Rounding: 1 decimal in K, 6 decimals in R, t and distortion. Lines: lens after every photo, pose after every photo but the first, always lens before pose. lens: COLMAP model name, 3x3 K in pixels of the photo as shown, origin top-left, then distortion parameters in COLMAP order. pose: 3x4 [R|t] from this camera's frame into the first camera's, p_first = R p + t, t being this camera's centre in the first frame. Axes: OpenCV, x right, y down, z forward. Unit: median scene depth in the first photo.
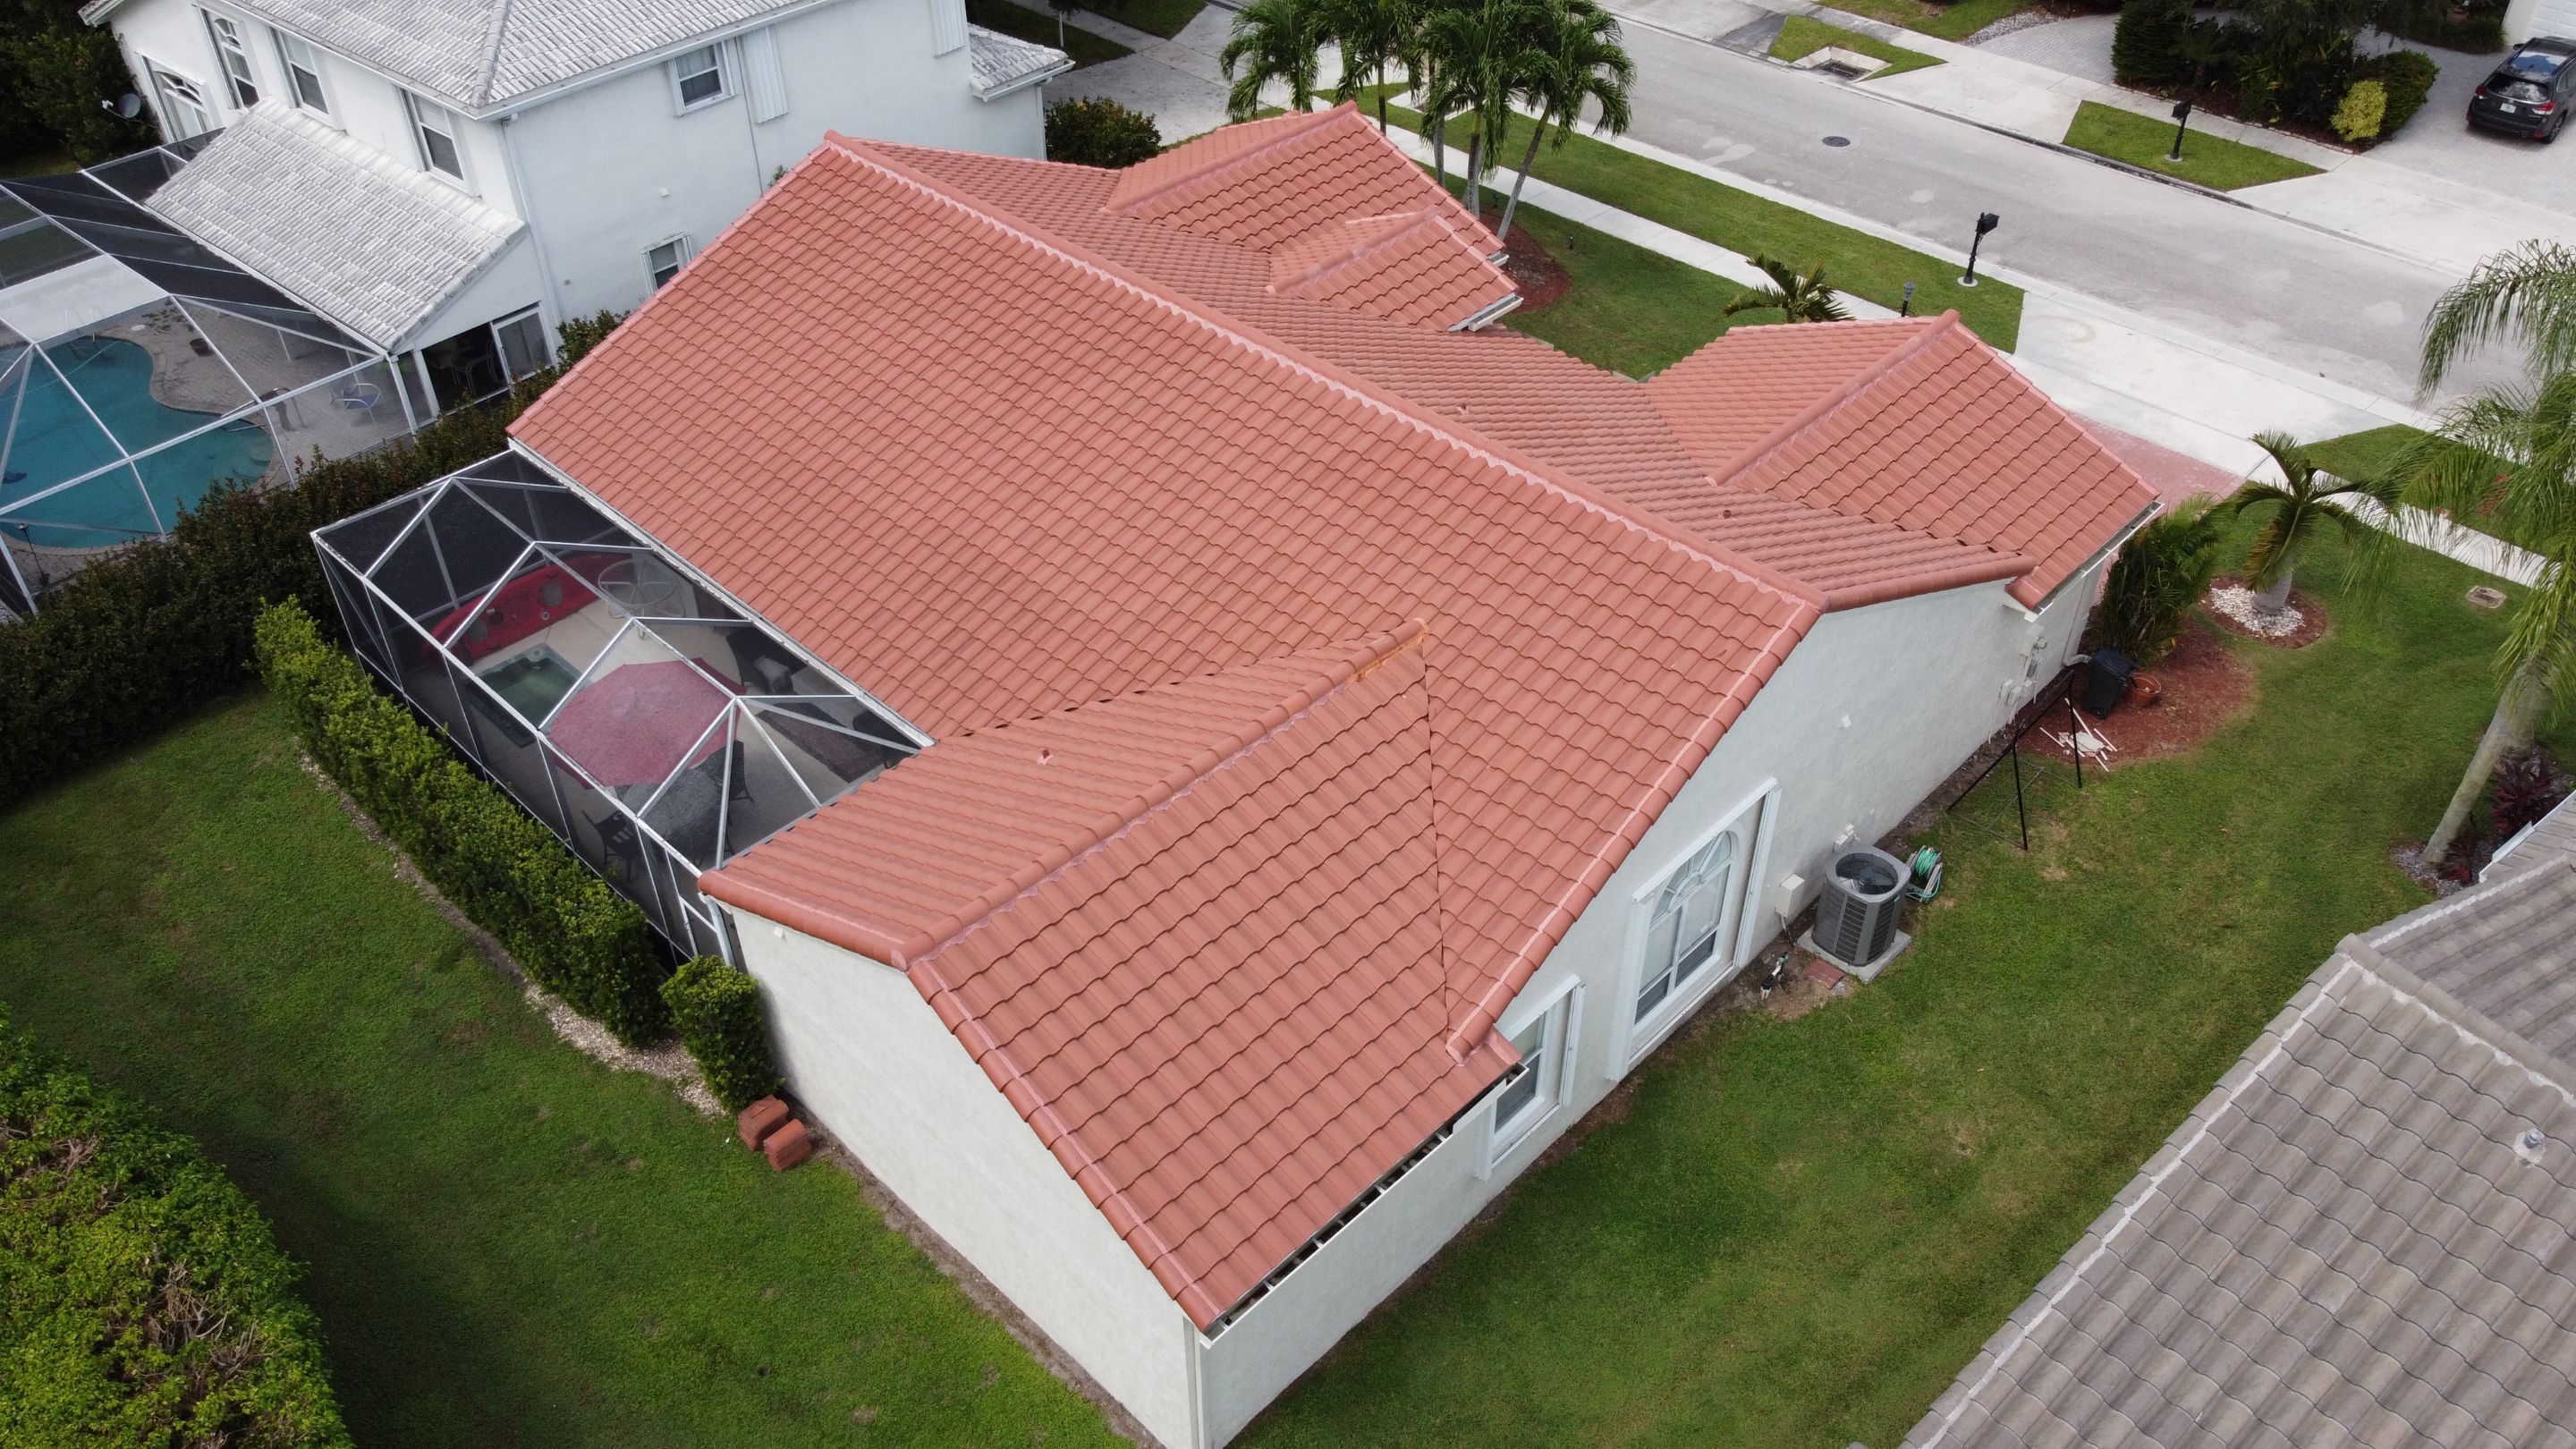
lens RADIAL K [[1955.2, 0, 1283.0], [0, 1955.2, 732.1], [0, 0, 1]] dist [0.006208, 0.000393]
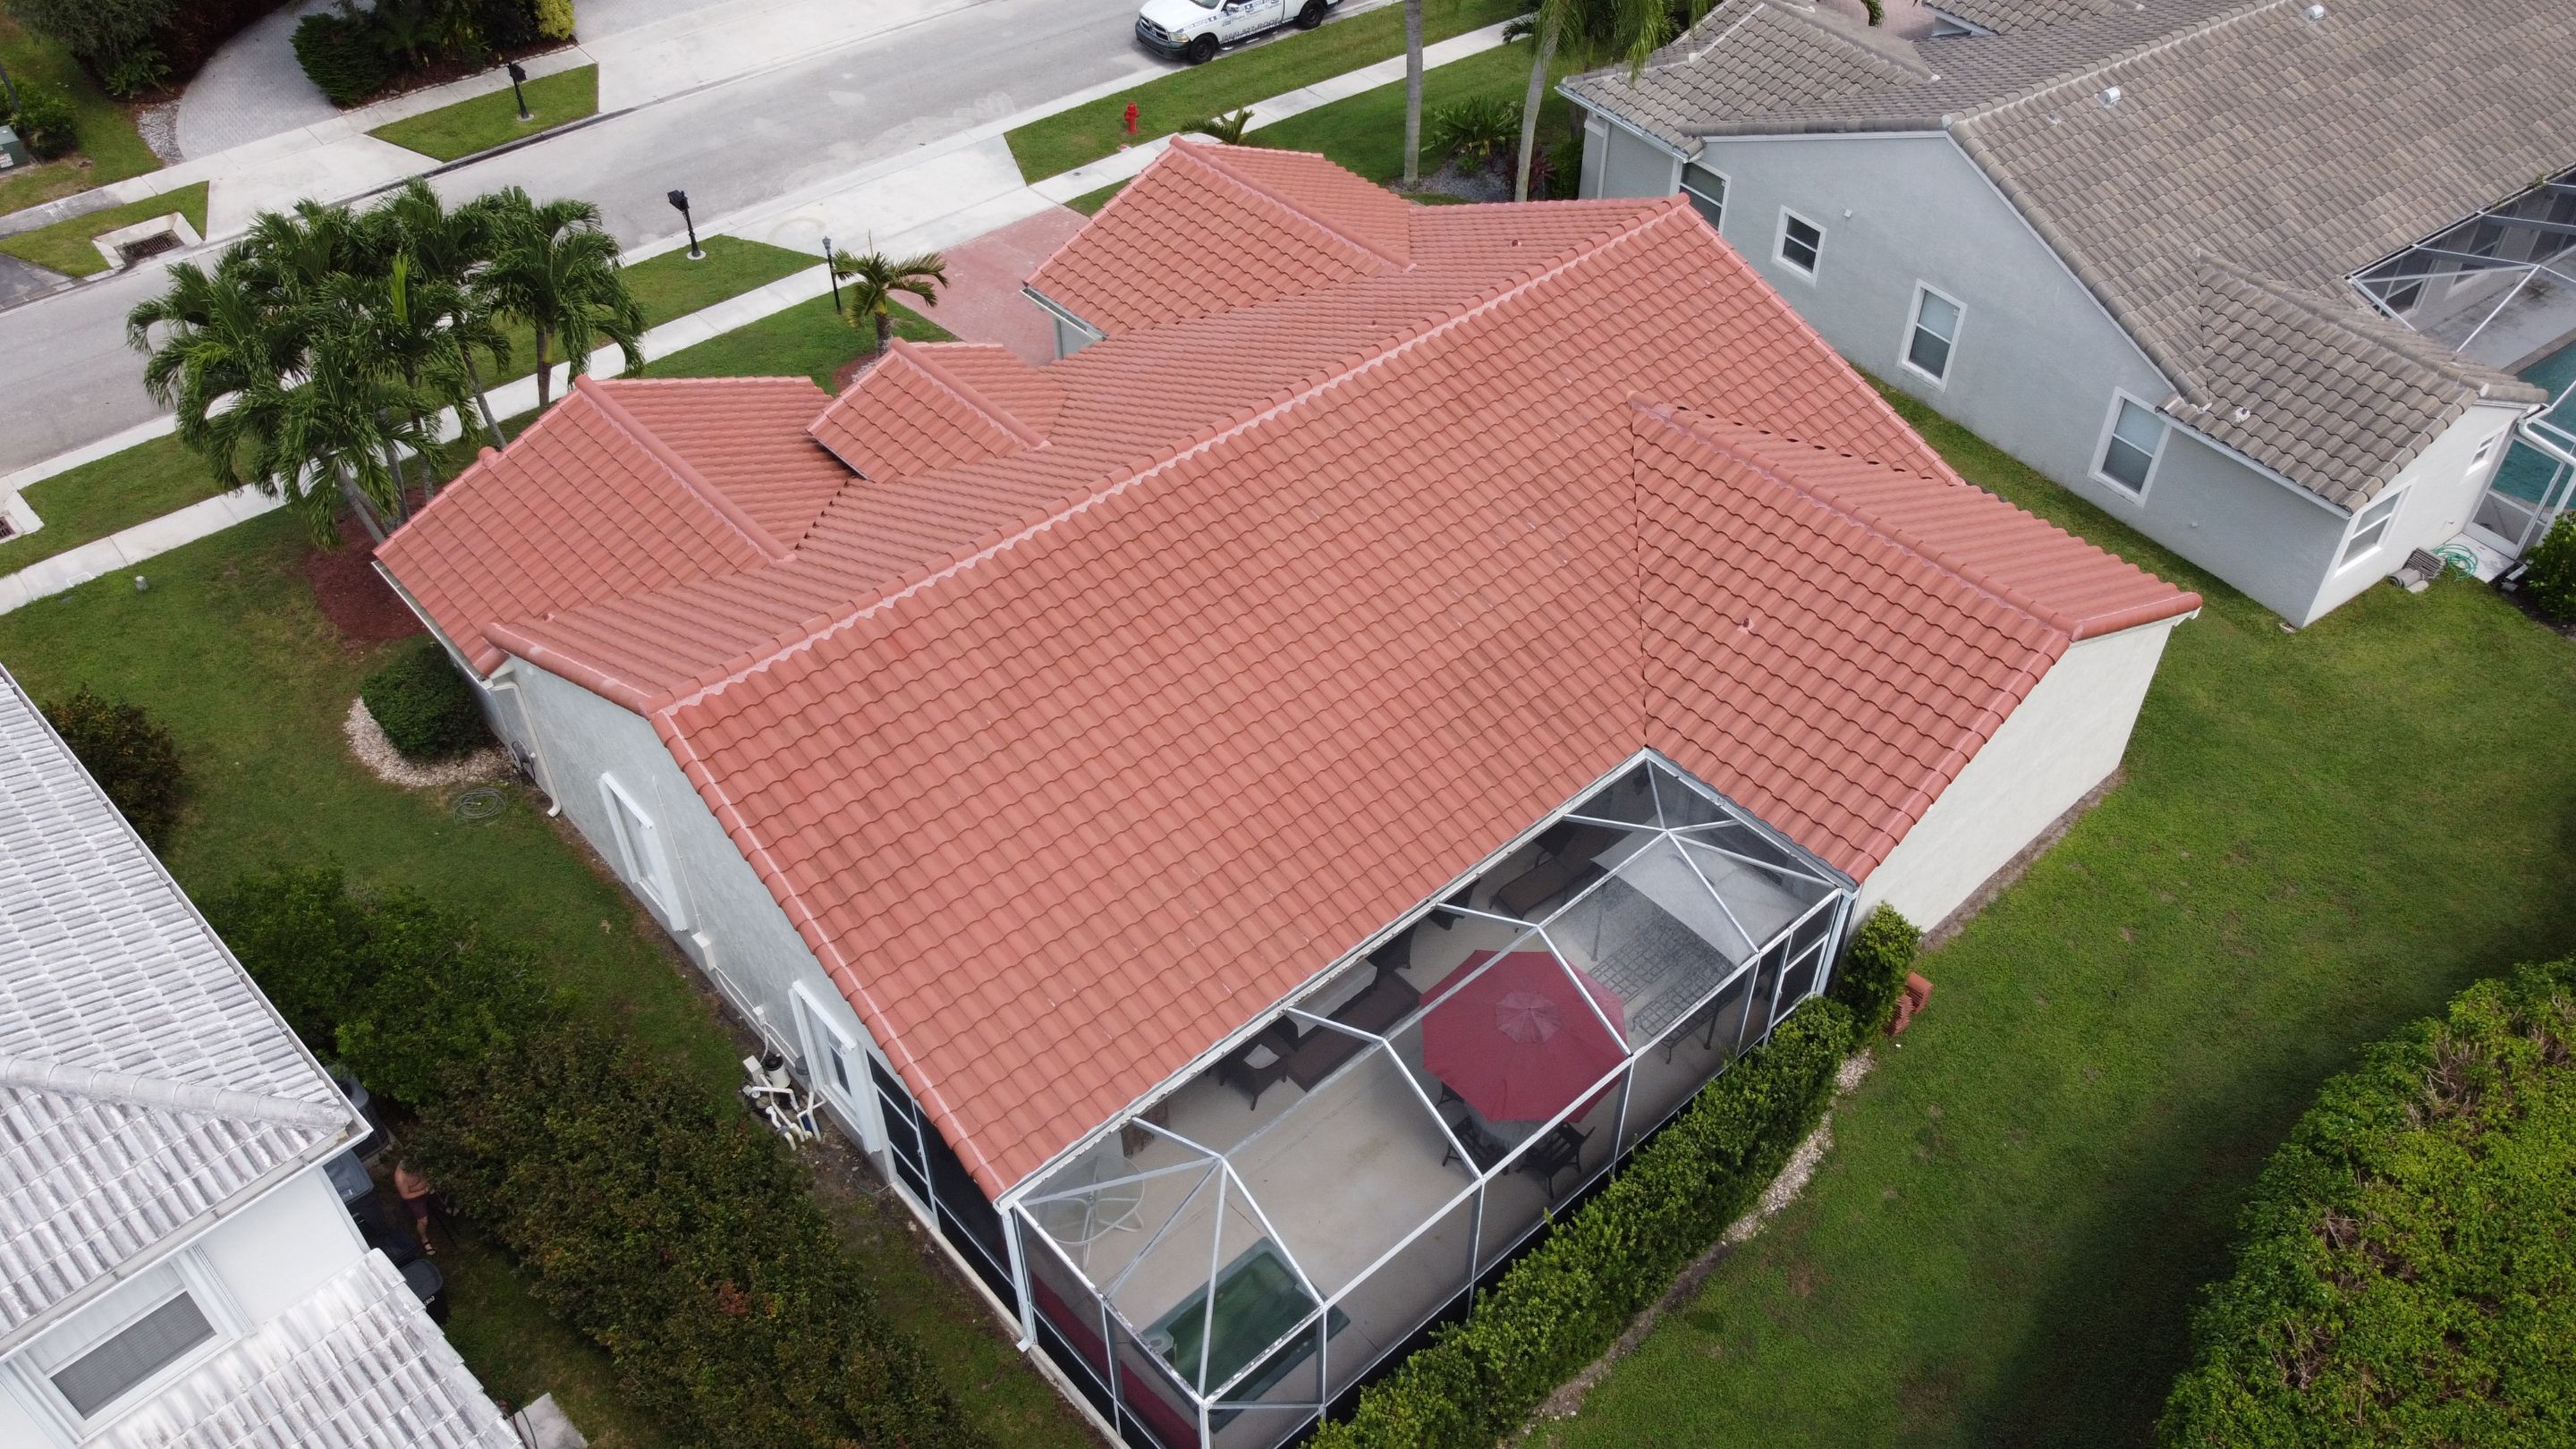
lens RADIAL K [[1955.2, 0, 1283.0], [0, 1955.2, 732.1], [0, 0, 1]] dist [0.006208, 0.000393]
pose [[0.060496, -0.668938, 0.740853, -0.556953], [0.635846, 0.597963, 0.487997, -0.370733], [-0.769442, 0.441546, 0.461515, 0.363382]]
